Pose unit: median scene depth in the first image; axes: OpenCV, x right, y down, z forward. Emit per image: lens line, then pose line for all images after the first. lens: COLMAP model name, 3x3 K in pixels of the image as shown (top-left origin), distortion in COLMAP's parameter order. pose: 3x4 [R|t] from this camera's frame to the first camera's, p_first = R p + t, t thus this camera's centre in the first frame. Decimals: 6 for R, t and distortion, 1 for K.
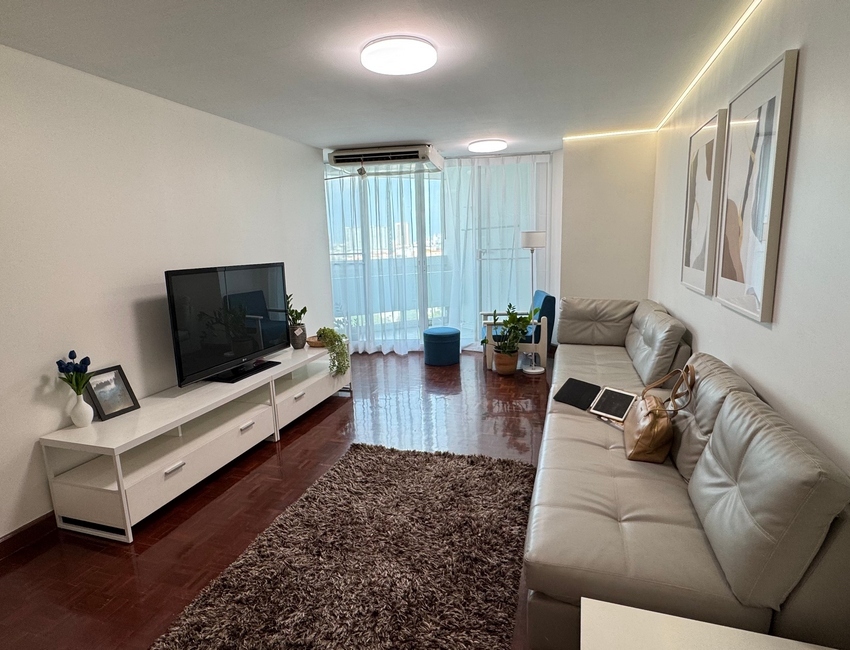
lens RADIAL K [[461.1, 0, 423.9], [0, 461.1, 323.0], [0, 0, 1]] dist [-0.005911, 0.002322]
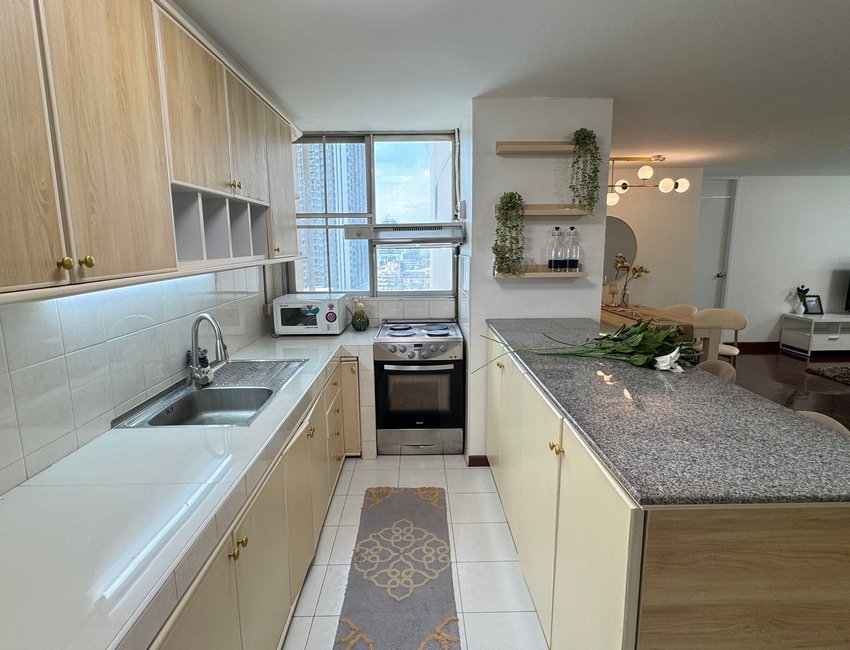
lens RADIAL K [[461.1, 0, 425.0], [0, 461.1, 322.7], [0, 0, 1]] dist [-0.005911, 0.002322]
pose [[0.315216, 0.184675, -0.930878, 0.616359], [-0.167628, 0.976296, 0.136922, 0.160674], [0.934098, 0.112882, 0.338700, -1.115801]]
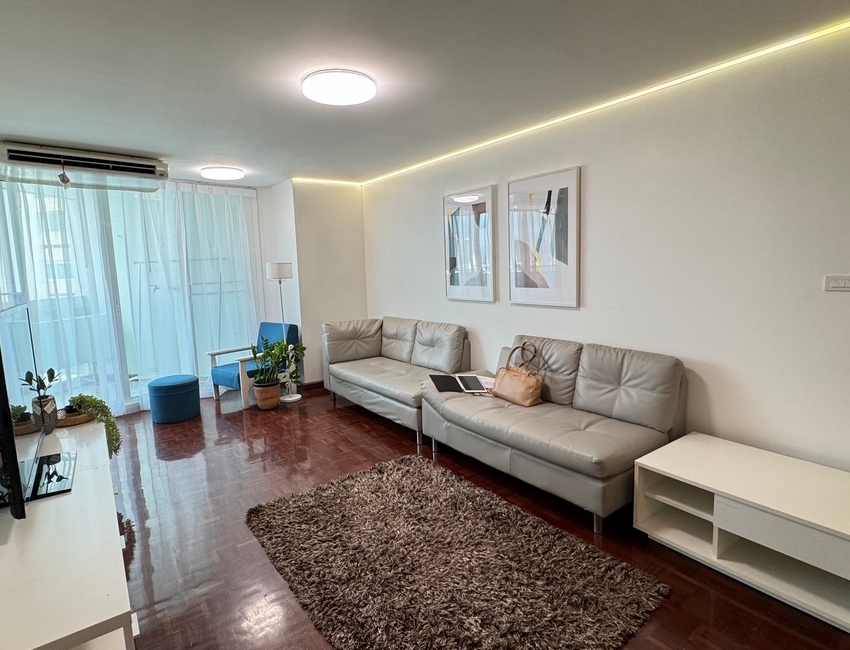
lens RADIAL K [[461.1, 0, 424.0], [0, 461.1, 323.5], [0, 0, 1]] dist [-0.005911, 0.002322]
pose [[0.584806, -0.091524, 0.805993, -0.467135], [0.159291, 0.987226, -0.003474, -0.011385], [-0.795379, 0.130419, 0.591914, 0.169768]]
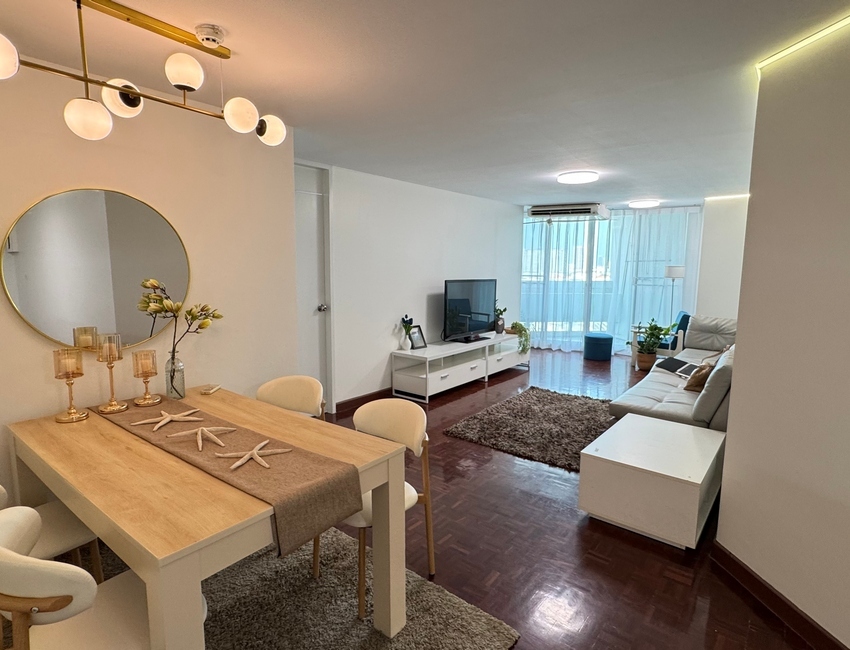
lens RADIAL K [[461.1, 0, 426.4], [0, 461.1, 327.3], [0, 0, 1]] dist [-0.005911, 0.002322]
pose [[0.933870, 0.086154, -0.347079, 0.044361], [-0.098769, 0.994933, -0.018784, 0.088780], [0.343702, 0.051822, 0.937648, -0.578839]]
